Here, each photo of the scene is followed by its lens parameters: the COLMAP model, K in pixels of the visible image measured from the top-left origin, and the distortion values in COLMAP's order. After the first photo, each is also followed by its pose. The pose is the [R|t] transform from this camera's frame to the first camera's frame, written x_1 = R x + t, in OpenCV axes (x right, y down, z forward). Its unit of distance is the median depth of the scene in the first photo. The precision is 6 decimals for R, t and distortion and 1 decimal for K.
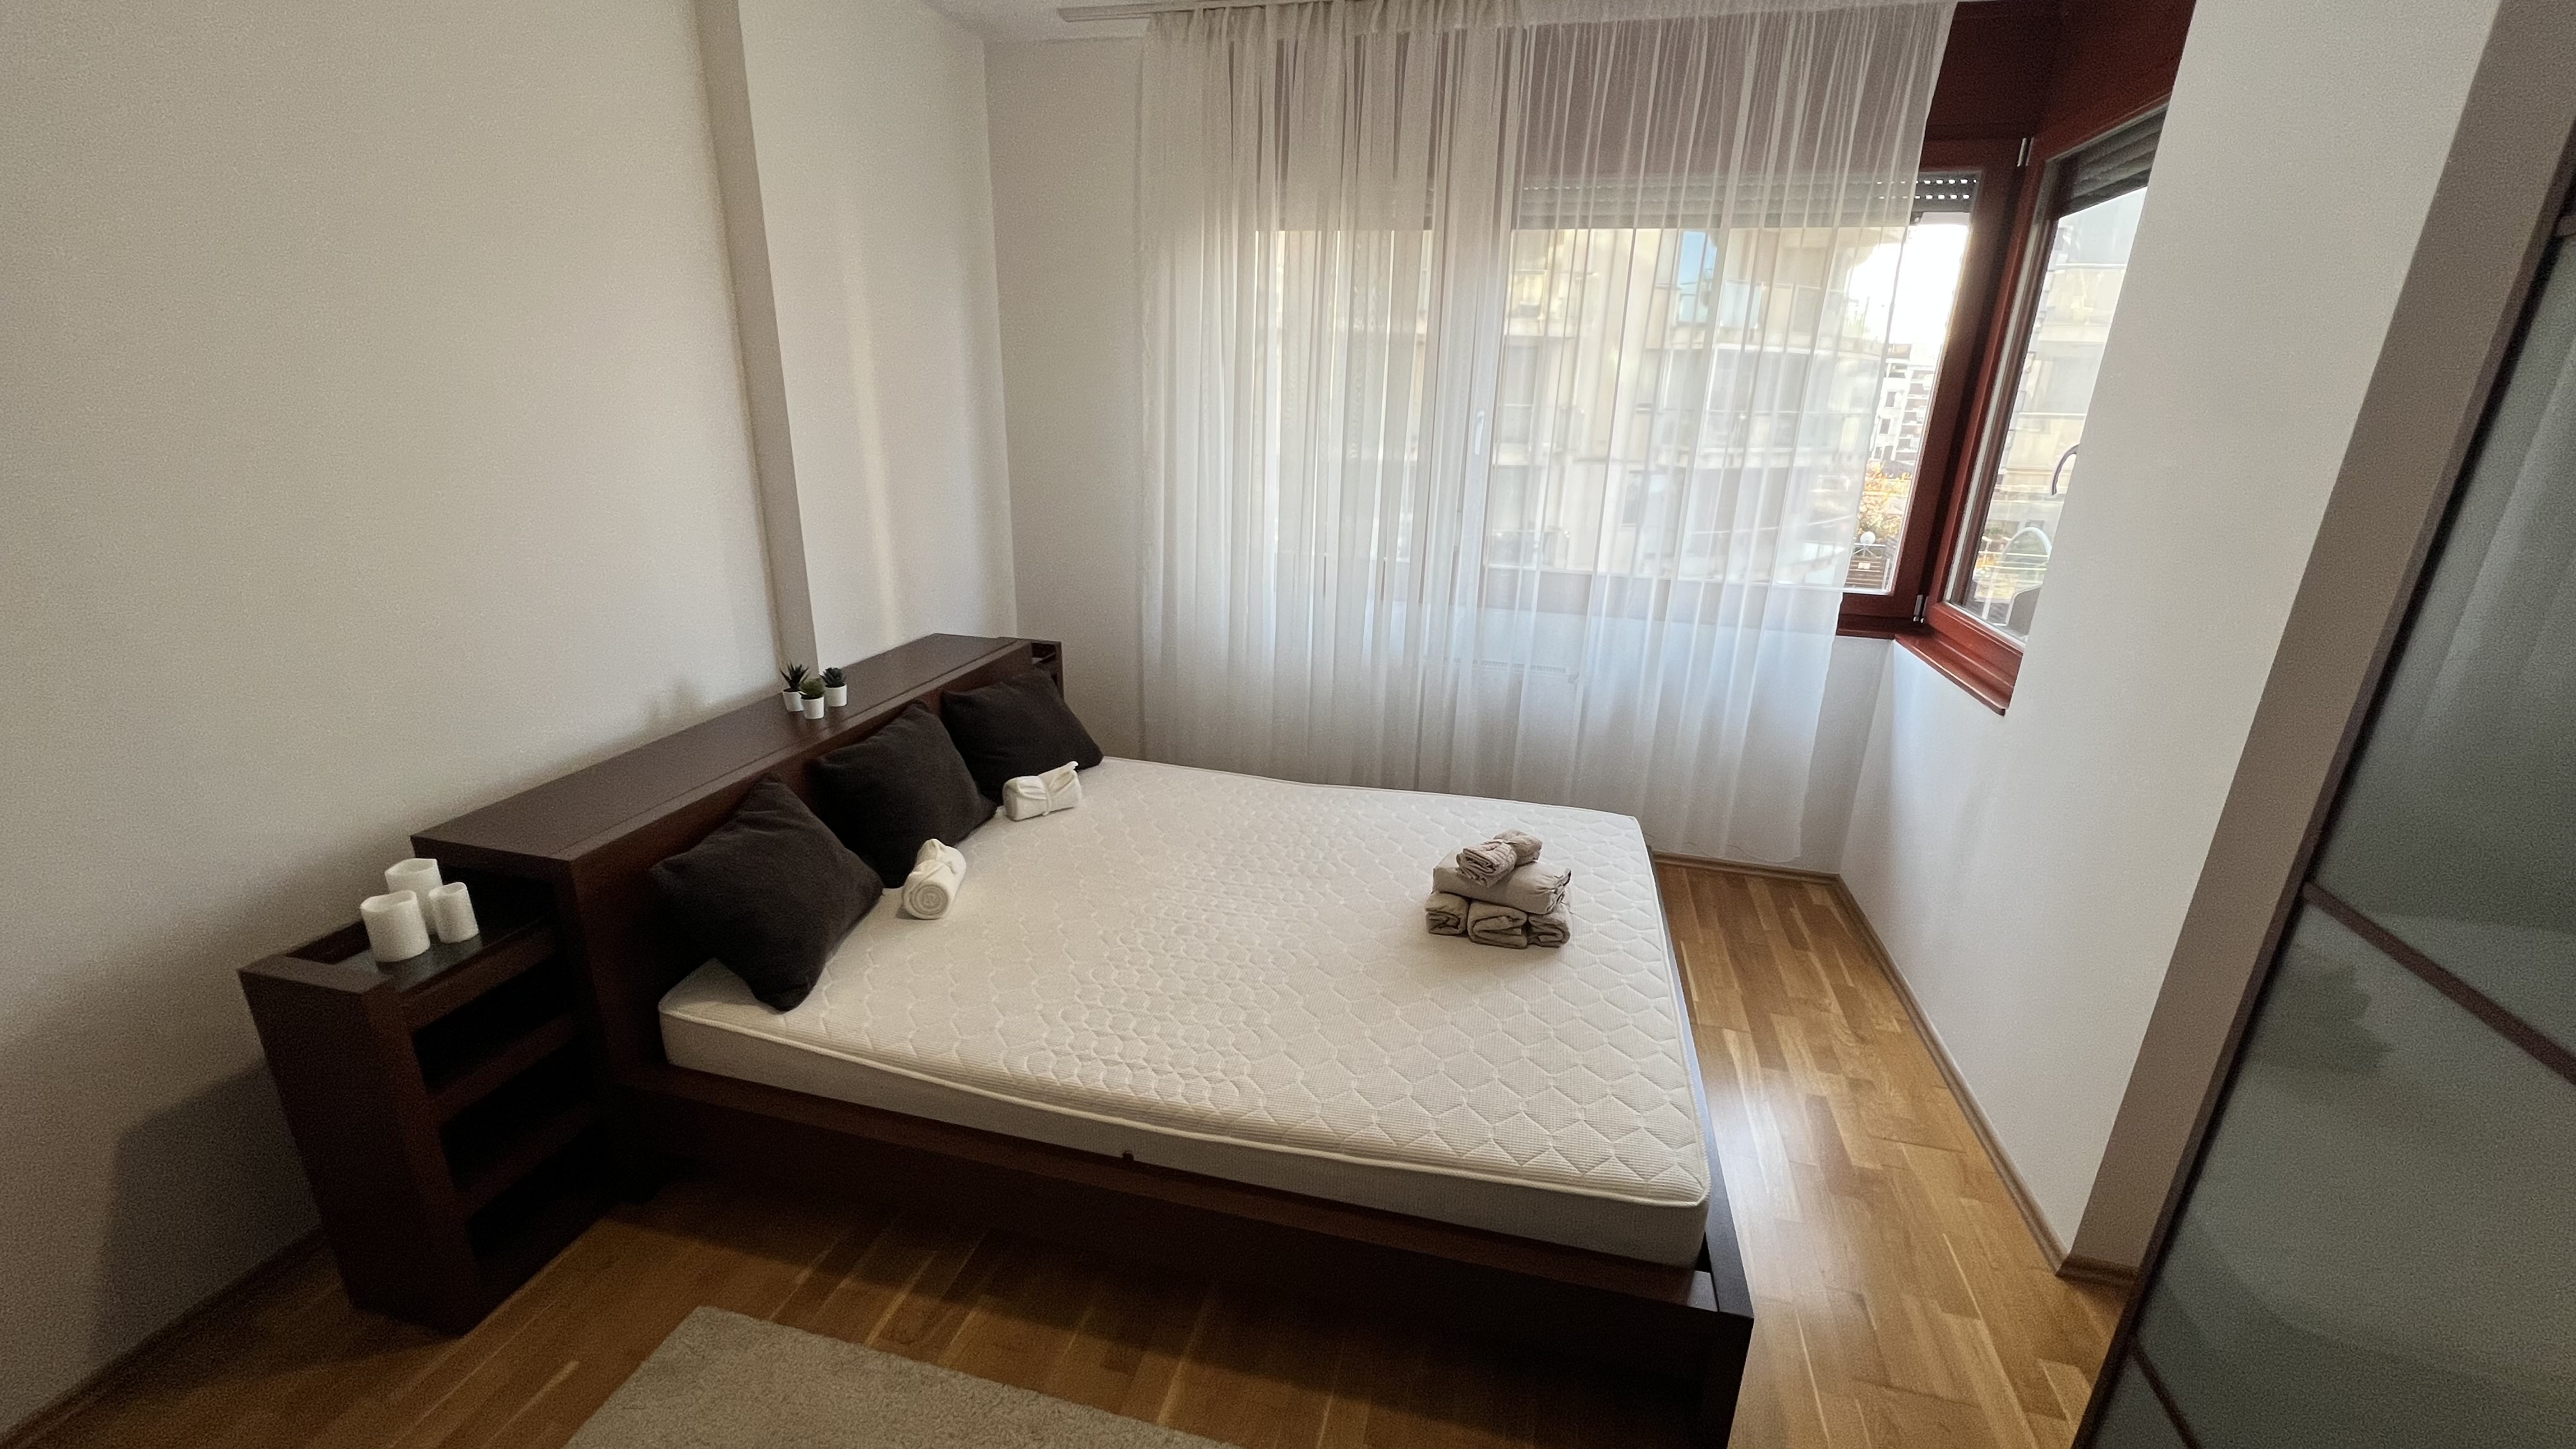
lens RADIAL K [[1032.7, 0, 1283.7], [0, 1032.7, 728.0], [0, 0, 1]] dist [0.000057, -0.000125]
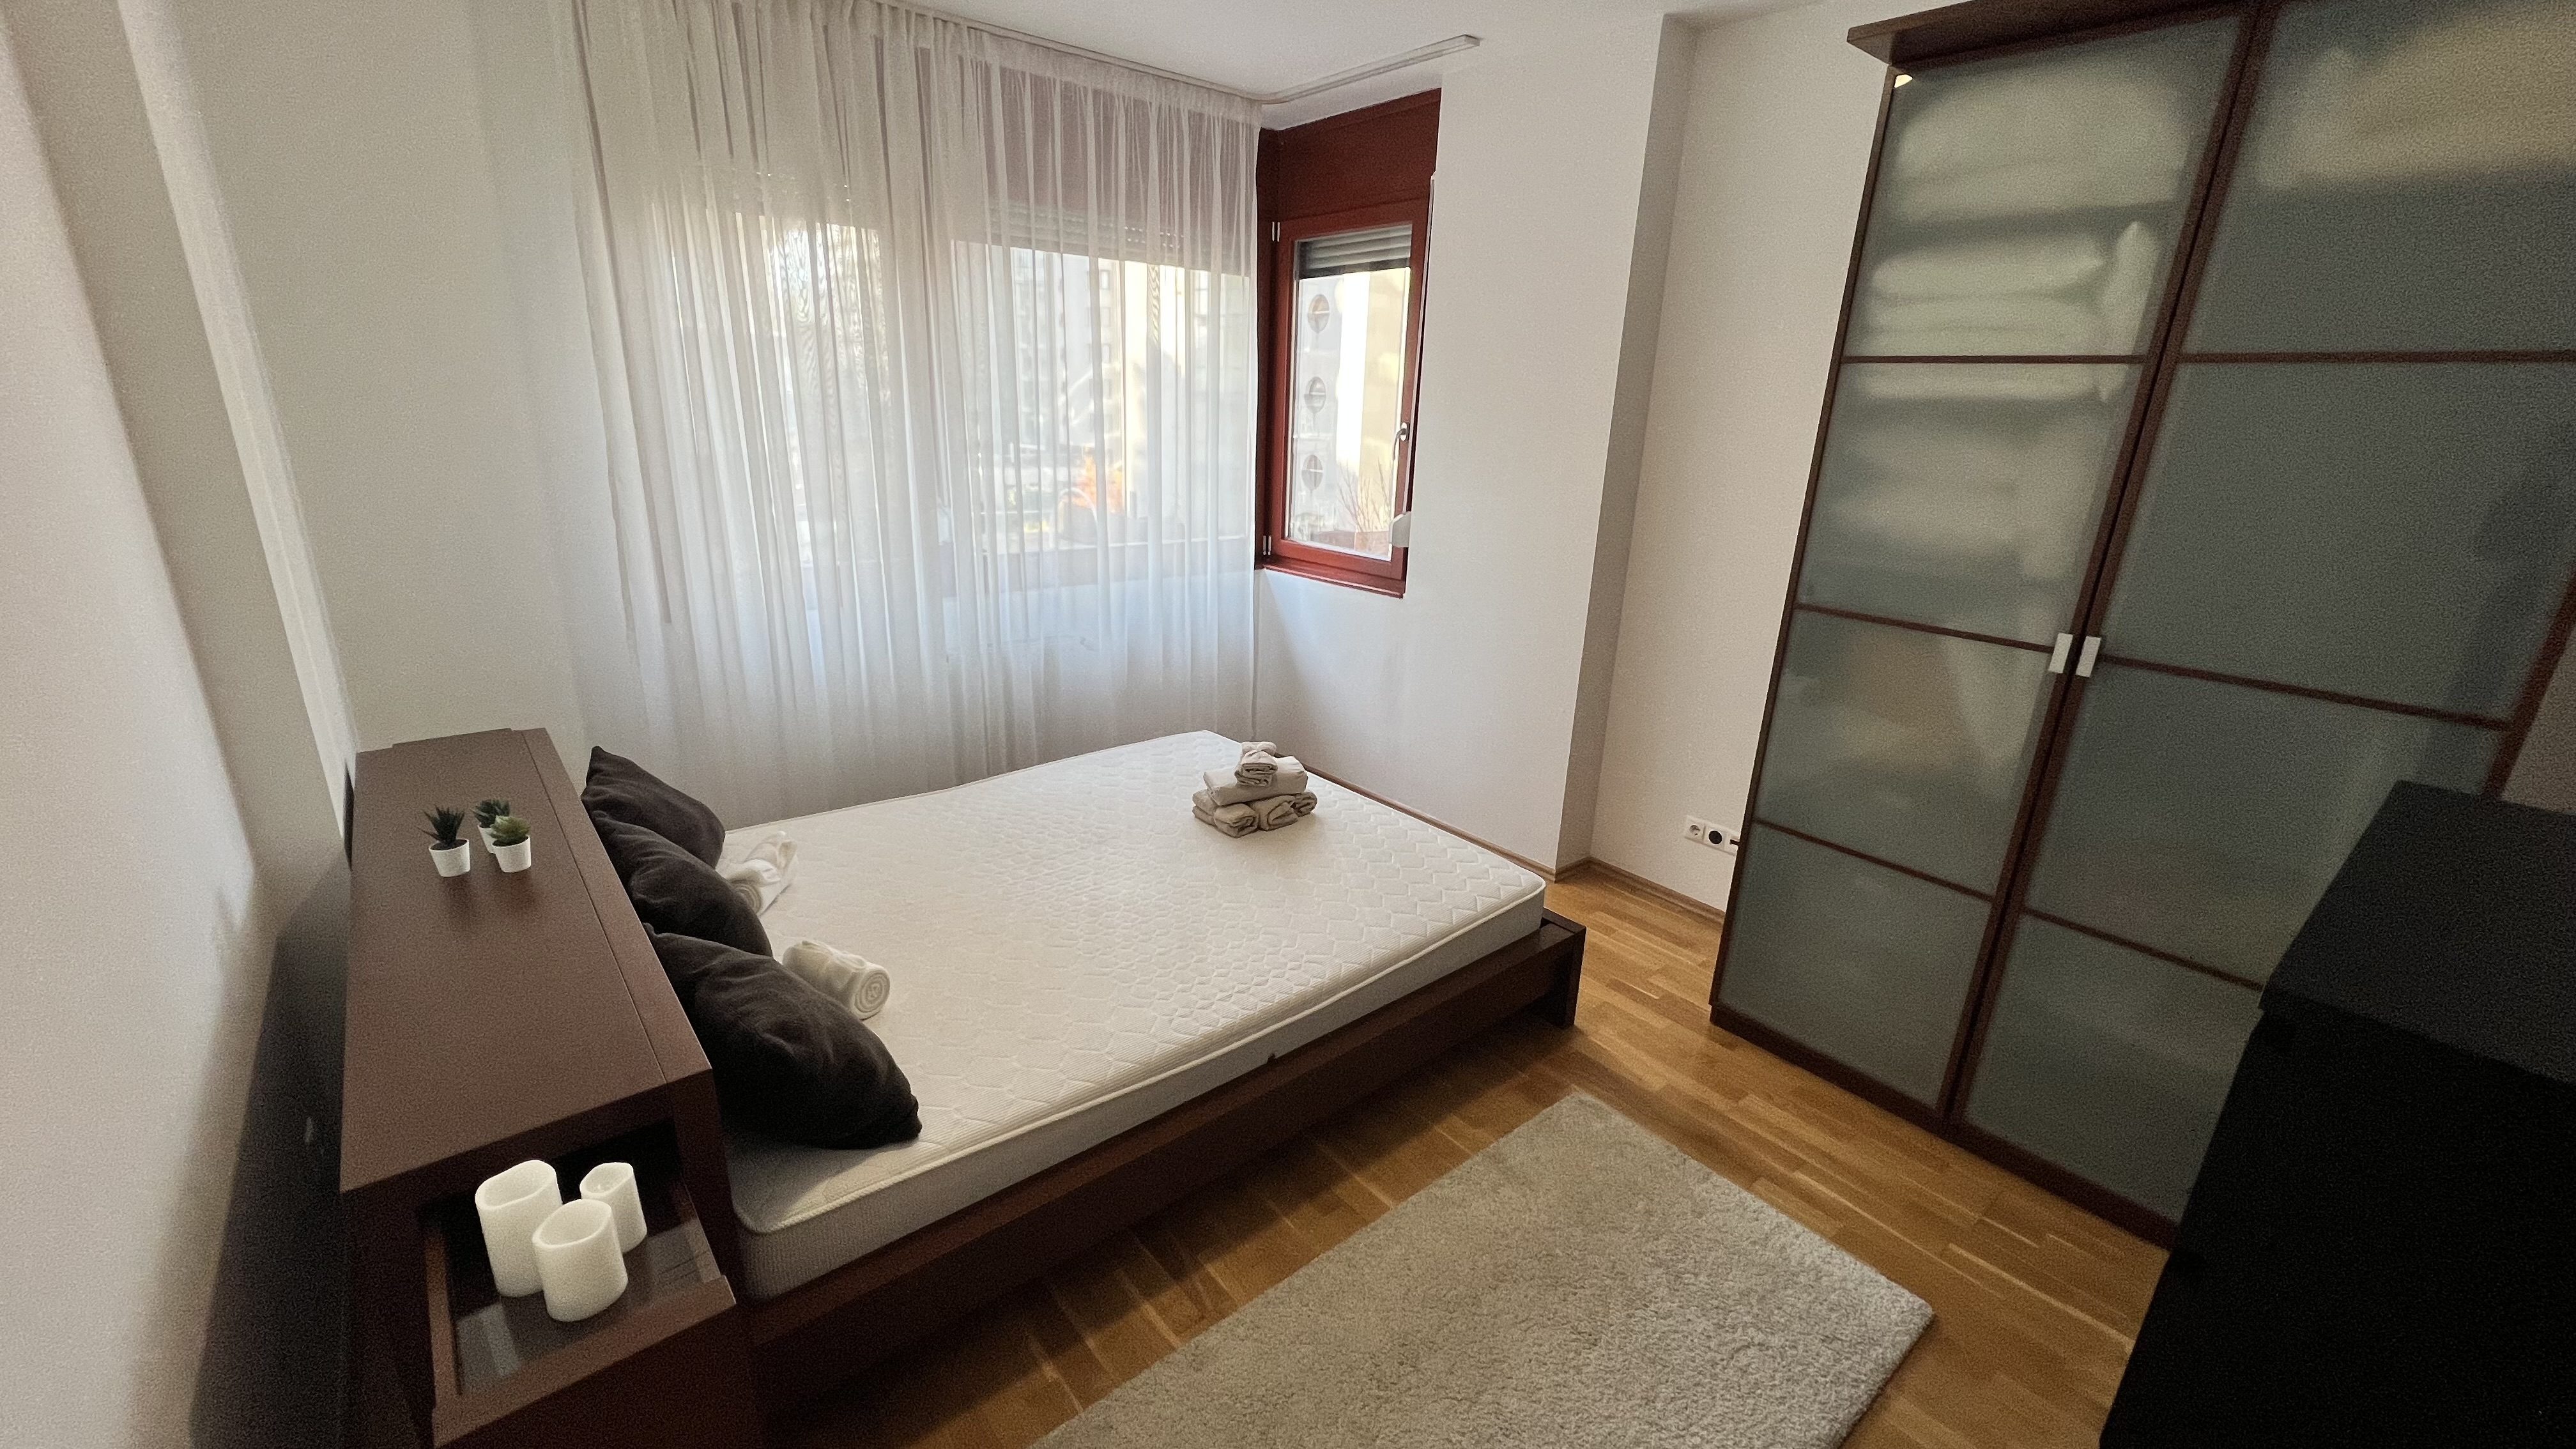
lens RADIAL K [[1032.7, 0, 1292.4], [0, 1032.7, 730.8], [0, 0, 1]] dist [0.000057, -0.000125]
pose [[0.586642, -0.254002, 0.768982, -0.751513], [0.238662, 0.961595, 0.135554, -0.078715], [-0.773881, 0.104005, 0.624733, 0.161720]]
